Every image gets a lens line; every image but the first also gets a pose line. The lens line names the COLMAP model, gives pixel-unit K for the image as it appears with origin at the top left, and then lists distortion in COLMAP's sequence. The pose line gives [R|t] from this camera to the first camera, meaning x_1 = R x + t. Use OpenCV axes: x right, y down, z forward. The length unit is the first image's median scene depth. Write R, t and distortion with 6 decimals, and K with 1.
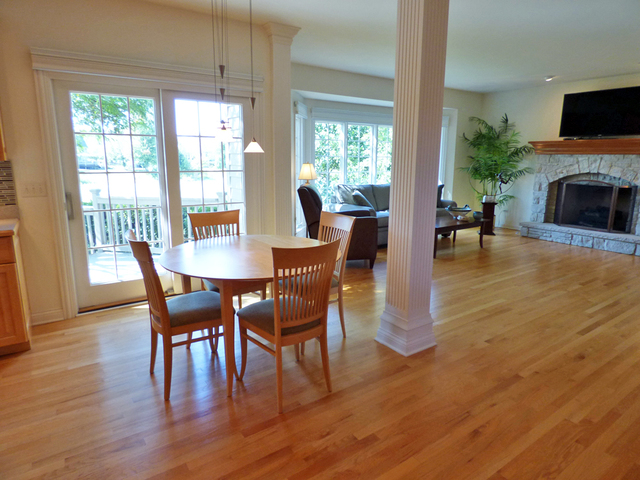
lens RADIAL K [[390.6, 0, 321.2], [0, 390.6, 237.5], [0, 0, 1]] dist [-0.014467, 0.000165]
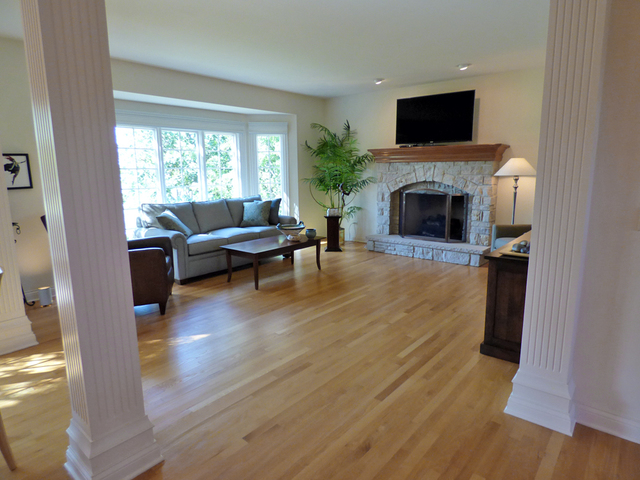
lens RADIAL K [[390.6, 0, 323.1], [0, 390.6, 239.5], [0, 0, 1]] dist [-0.014467, 0.000165]
pose [[0.963198, -0.063136, 0.261271, 0.189785], [0.068770, 0.997555, -0.012466, -0.028813], [-0.259845, 0.029975, 0.965185, 0.141911]]
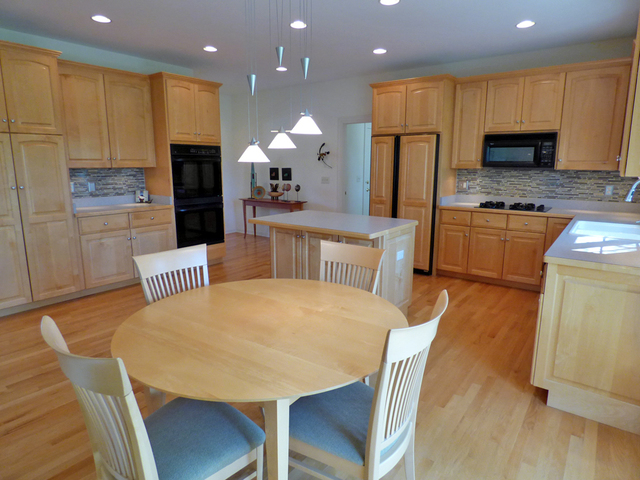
lens RADIAL K [[390.6, 0, 322.0], [0, 390.6, 238.3], [0, 0, 1]] dist [-0.014467, 0.000165]
pose [[-0.948275, 0.050371, -0.313428, -0.028707], [-0.072532, 0.926834, 0.368398, -0.136600], [0.309052, 0.372077, -0.875240, 0.649181]]
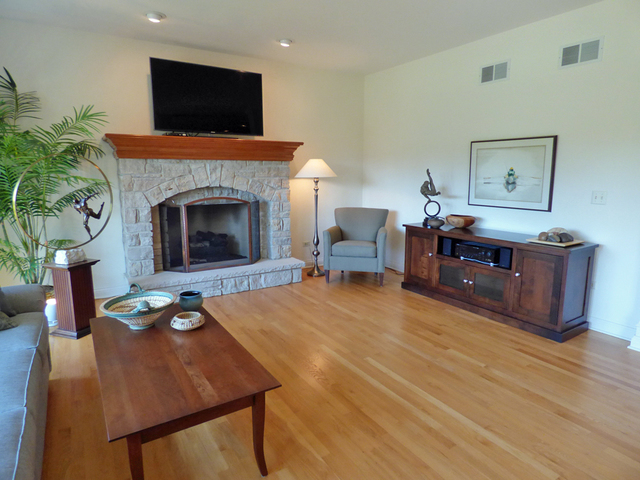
lens RADIAL K [[390.6, 0, 318.7], [0, 390.6, 237.2], [0, 0, 1]] dist [-0.014467, 0.000165]
pose [[0.048673, -0.169849, 0.984267, 0.011467], [0.197730, 0.967571, 0.157190, -0.152767], [-0.979047, 0.186968, 0.080679, 0.783131]]
